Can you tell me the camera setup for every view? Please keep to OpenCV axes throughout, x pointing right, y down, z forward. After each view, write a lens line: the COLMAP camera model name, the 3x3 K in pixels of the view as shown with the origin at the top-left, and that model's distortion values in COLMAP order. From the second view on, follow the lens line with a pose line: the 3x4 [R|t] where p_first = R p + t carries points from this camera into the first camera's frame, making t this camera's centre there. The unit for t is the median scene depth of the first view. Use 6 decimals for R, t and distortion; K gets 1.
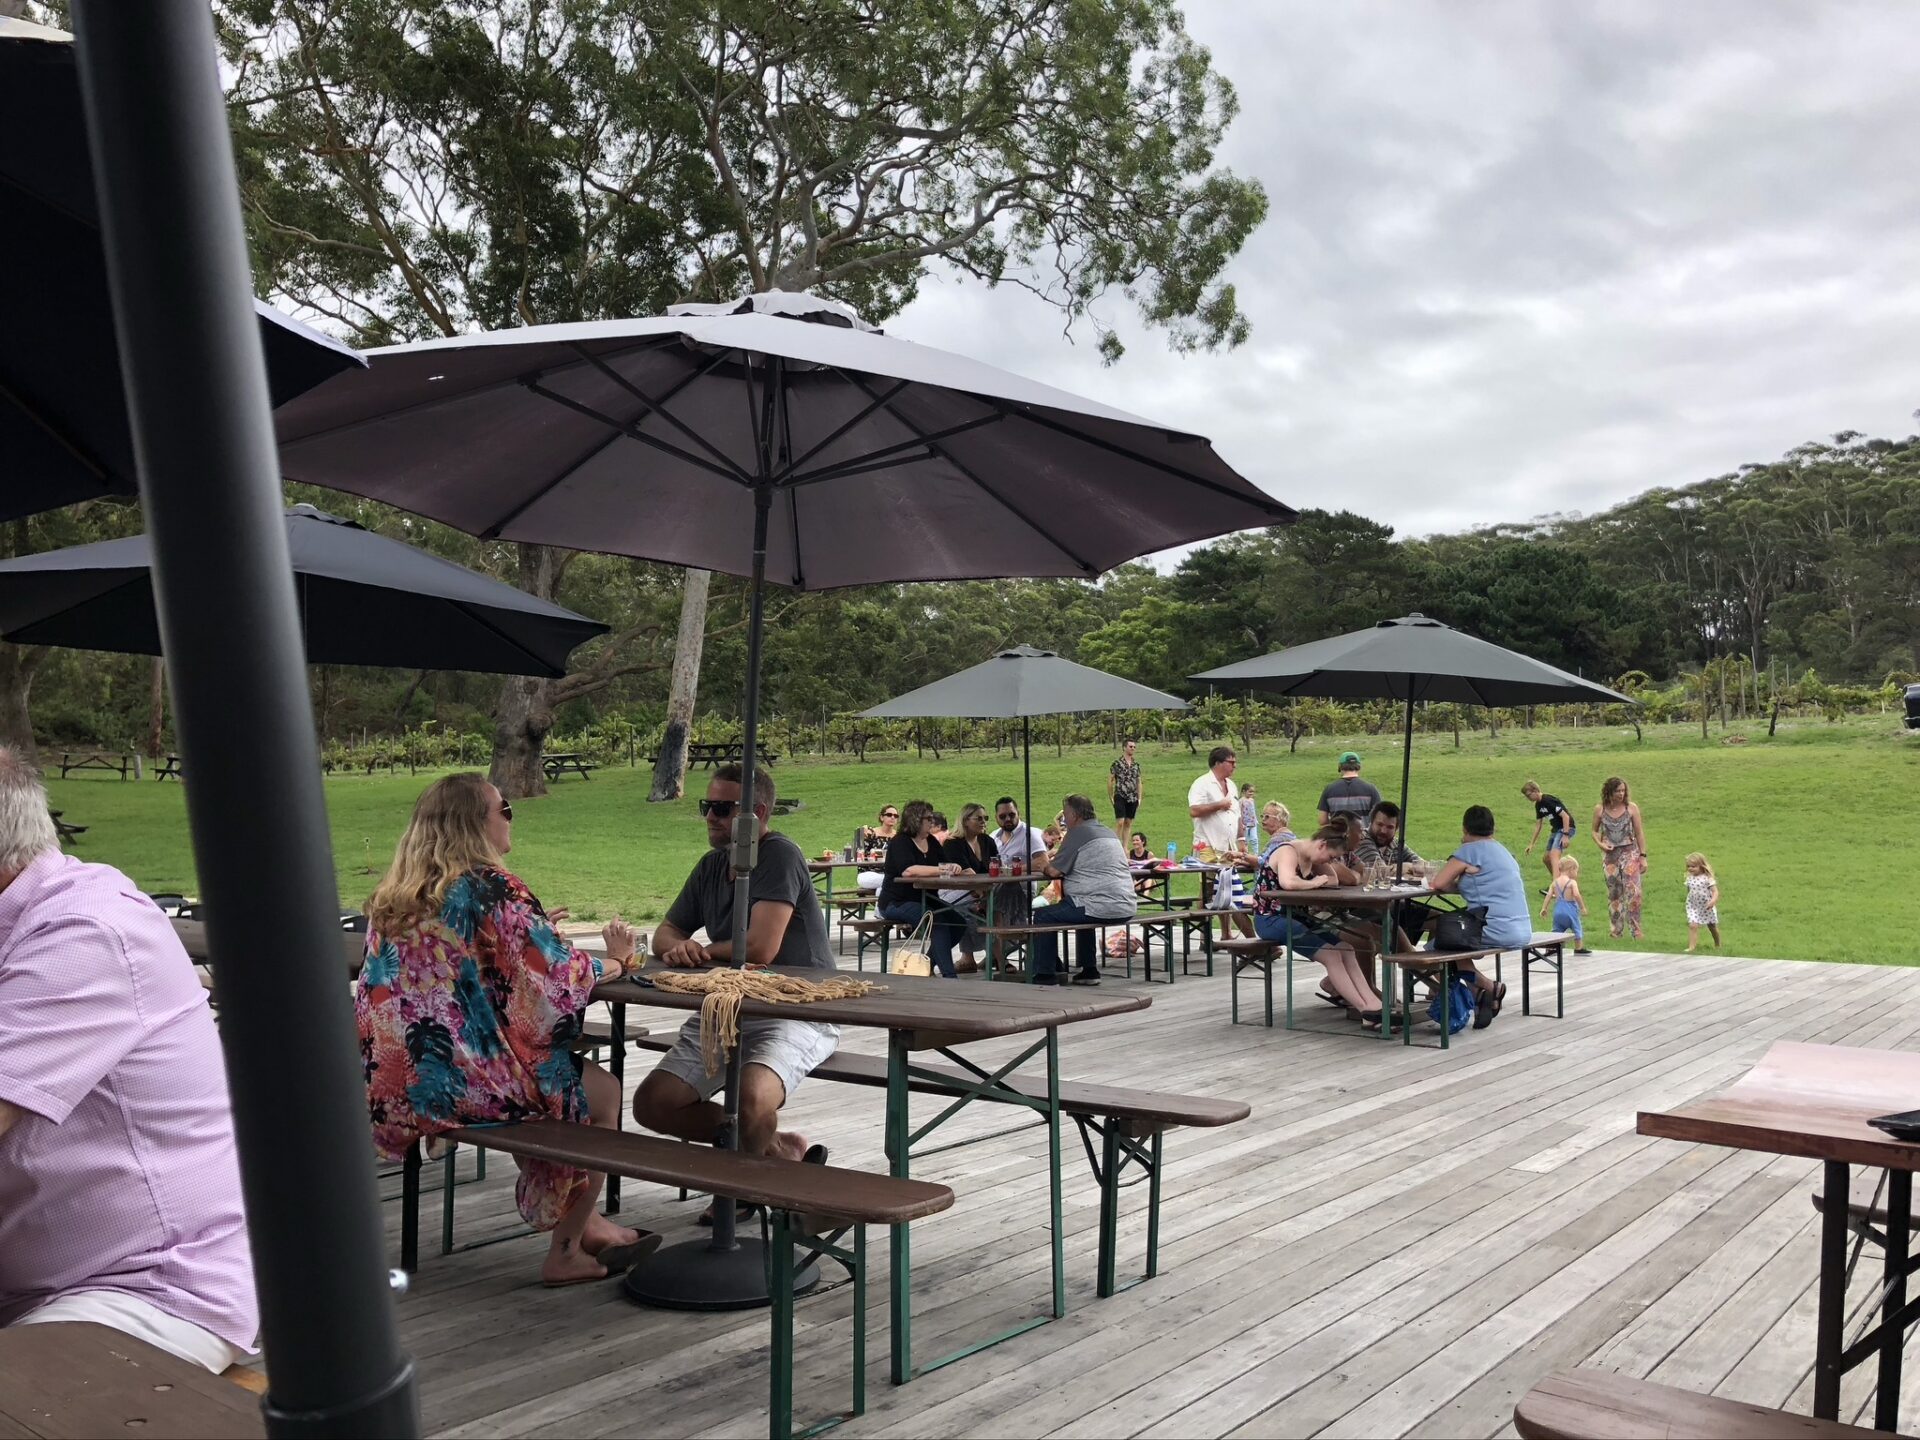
lens RADIAL K [[1591.6, 0, 958.5], [0, 1591.6, 721.5], [0, 0, 1]] dist [0.024406, -0.021253]
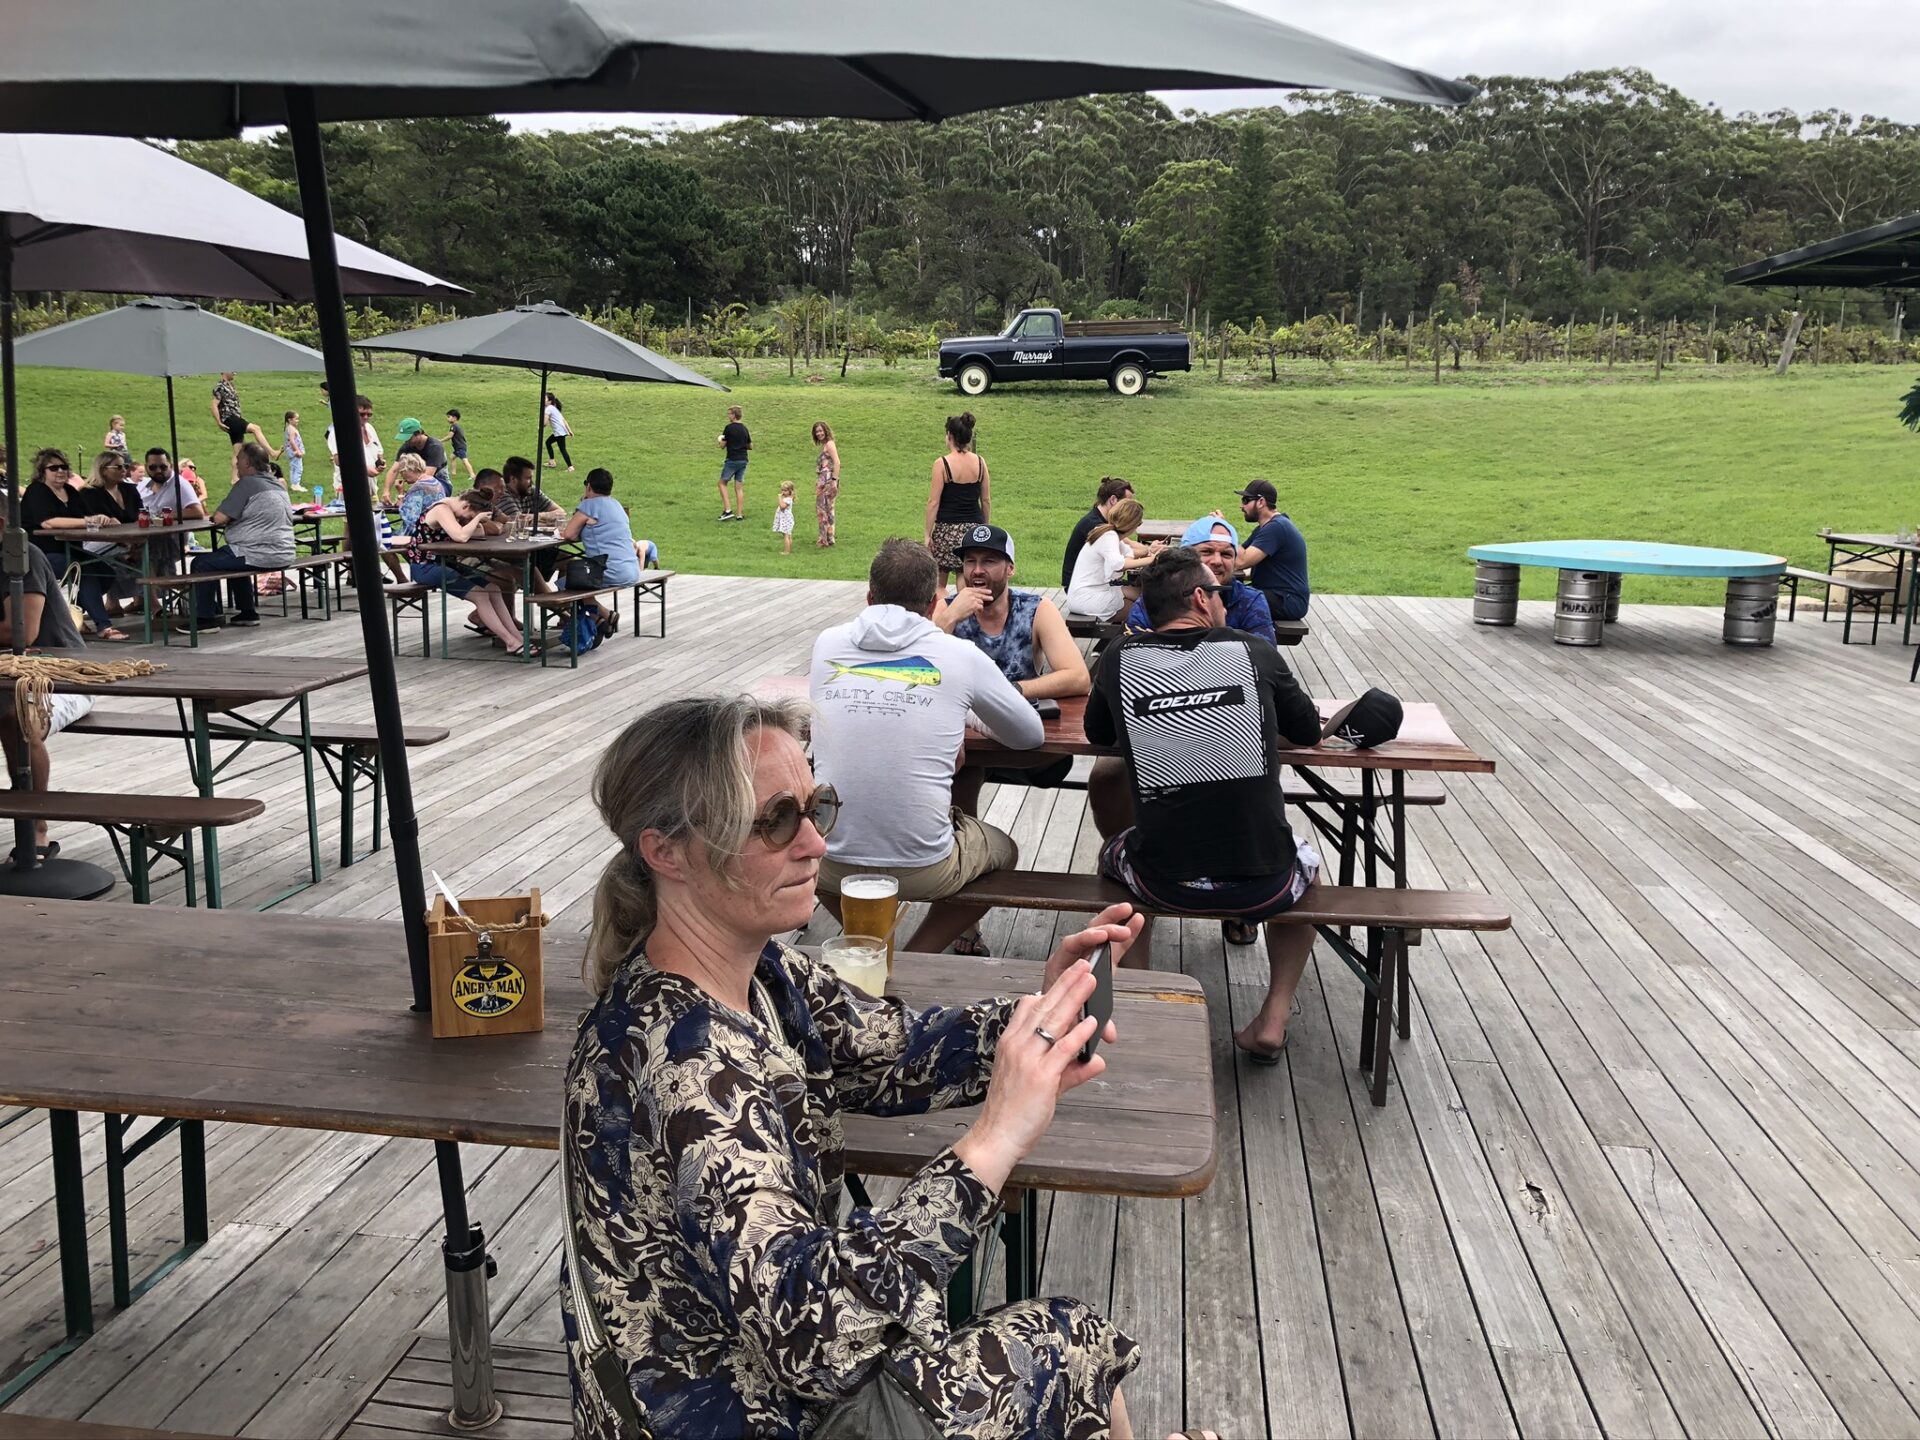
lens RADIAL K [[1591.0, 0, 958.1], [0, 1591.0, 721.6], [0, 0, 1]] dist [0.028102, -0.042257]
pose [[0.861163, -0.076408, 0.502554, -0.053684], [-0.048433, 0.971808, 0.230745, -0.045126], [-0.506016, -0.223049, 0.833185, -0.162122]]
